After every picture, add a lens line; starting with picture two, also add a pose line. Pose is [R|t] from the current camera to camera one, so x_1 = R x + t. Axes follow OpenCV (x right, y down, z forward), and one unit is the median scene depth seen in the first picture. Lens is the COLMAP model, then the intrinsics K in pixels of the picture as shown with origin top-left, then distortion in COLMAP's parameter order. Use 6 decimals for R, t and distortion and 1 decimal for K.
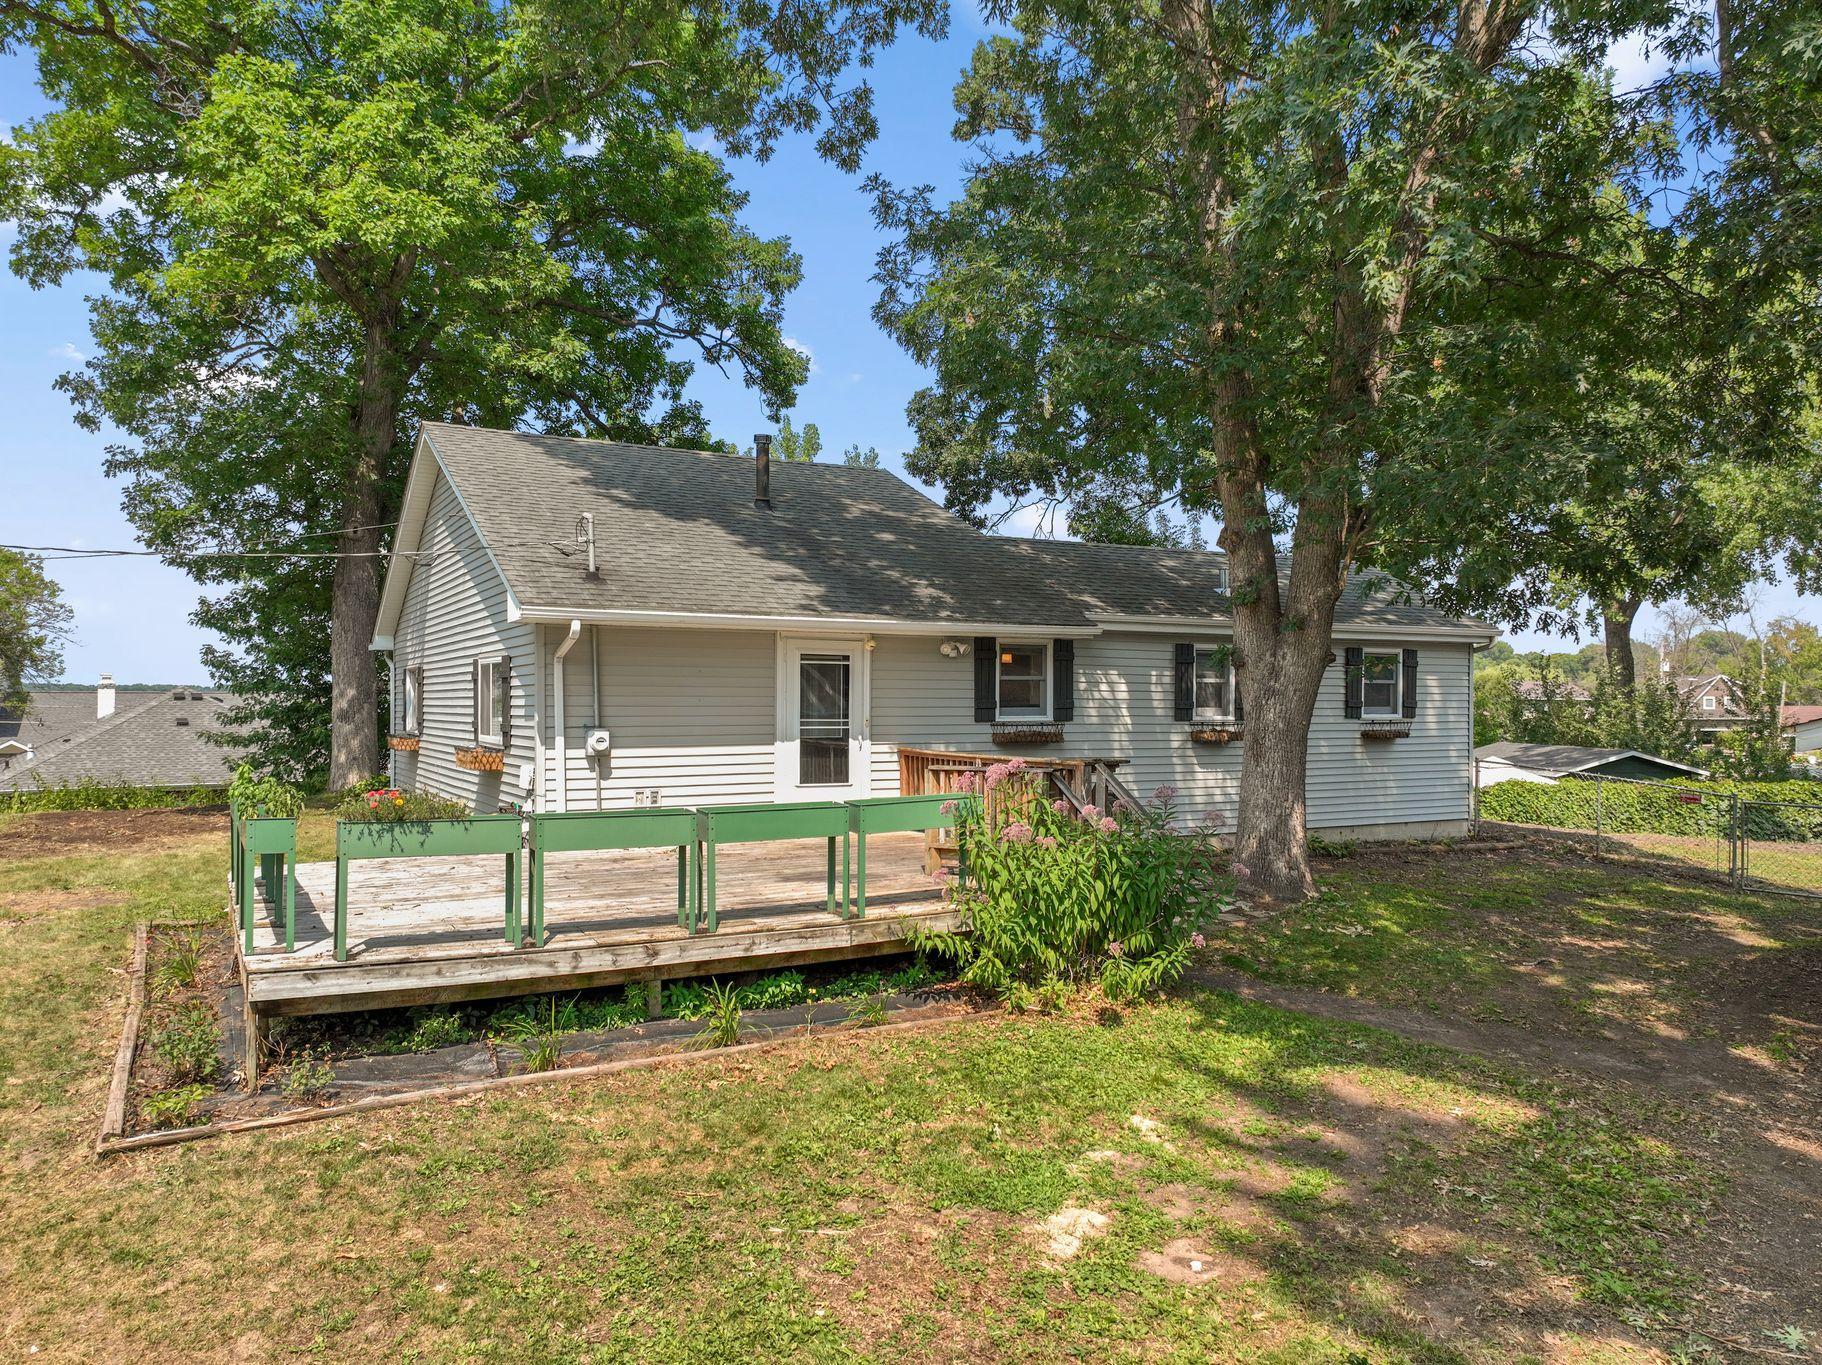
lens RADIAL K [[1311.2, 0, 928.9], [0, 1311.2, 686.0], [0, 0, 1]] dist [0.008652, 0.005981]
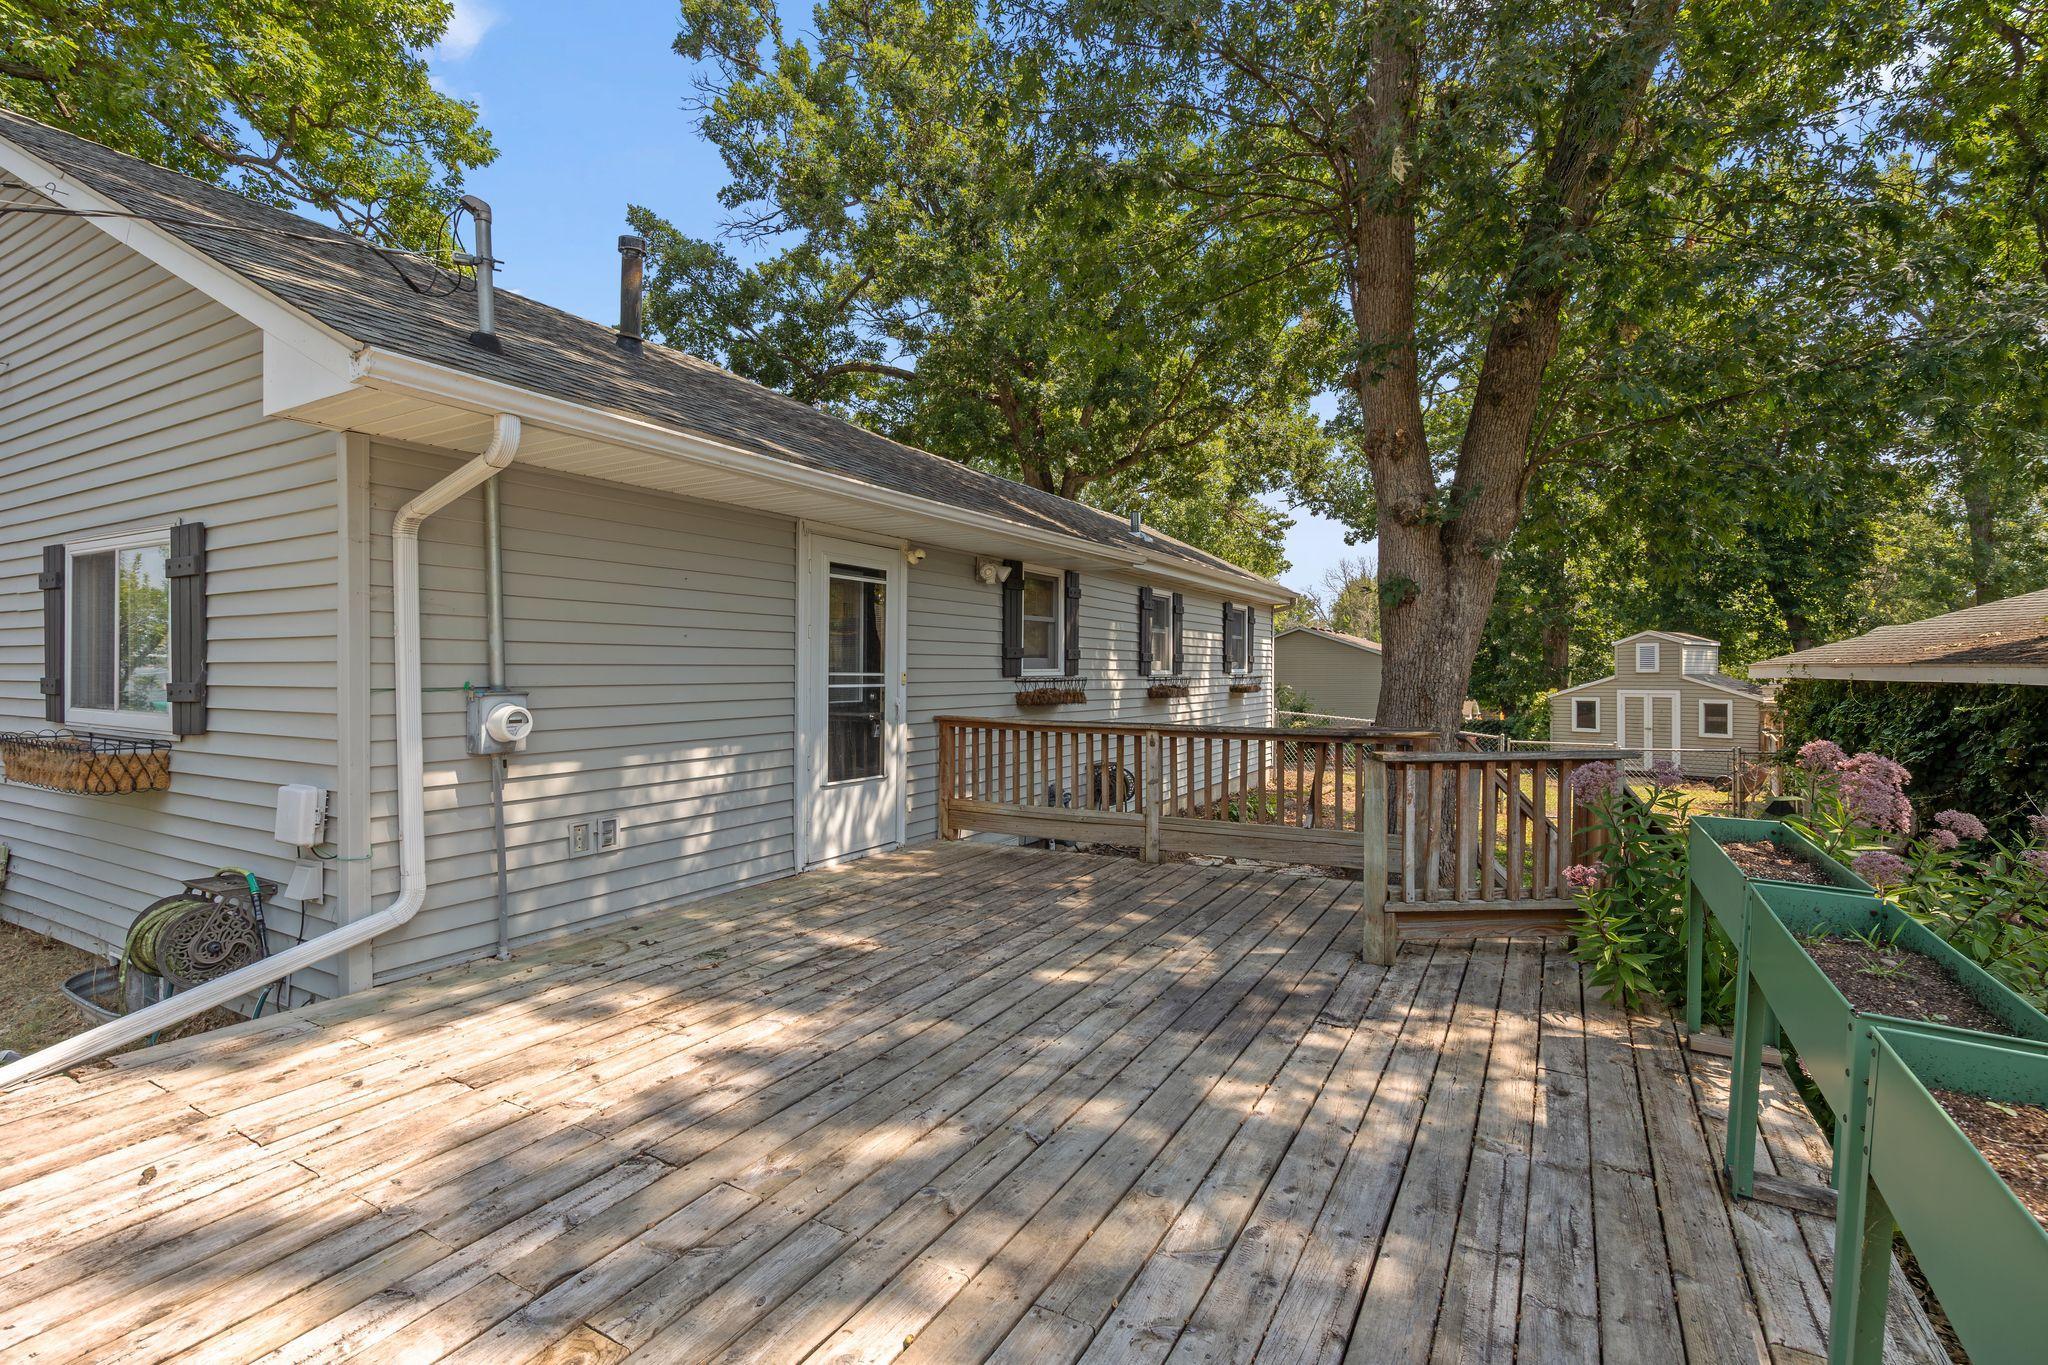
lens RADIAL K [[965.7, 0, 1015.8], [0, 965.7, 672.6], [0, 0, 1]] dist [-0.004878, -0.001568]
pose [[0.858595, -0.002391, 0.512648, -0.148846], [-0.005648, 0.999884, 0.014124, 0.011284], [-0.512623, -0.015023, 0.858483, 0.348277]]
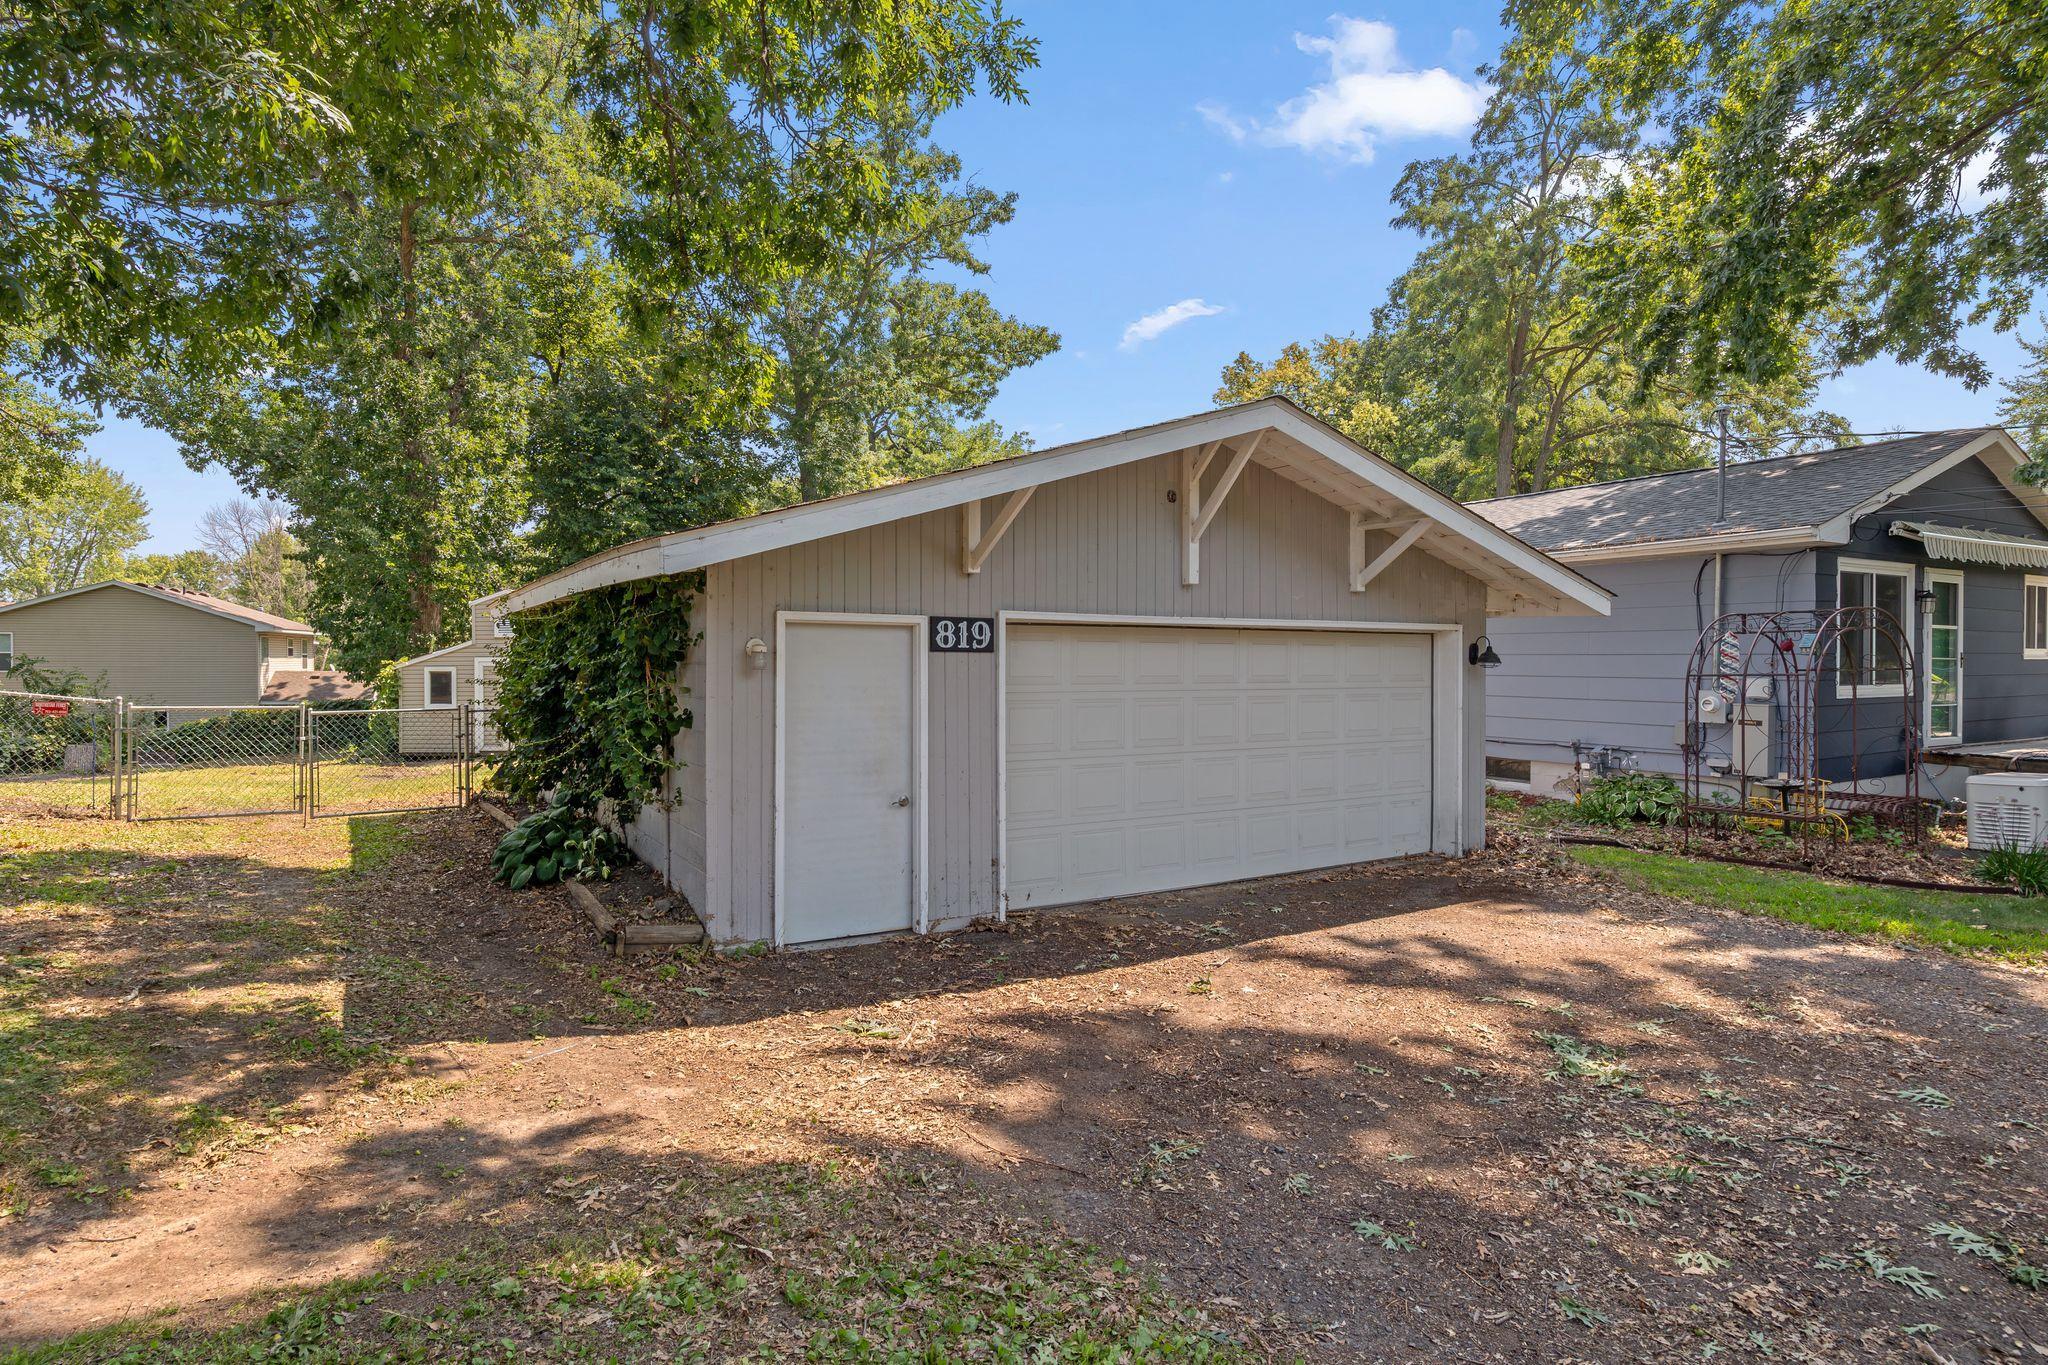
lens RADIAL K [[1065.9, 0, 1017.6], [0, 1065.9, 667.6], [0, 0, 1]] dist [-0.011768, 0.001262]
pose [[0.101550, -0.007183, 0.994805, 0.042760], [-0.016391, 0.999826, 0.008893, 0.036123], [-0.994695, -0.017209, 0.101414, 0.309220]]
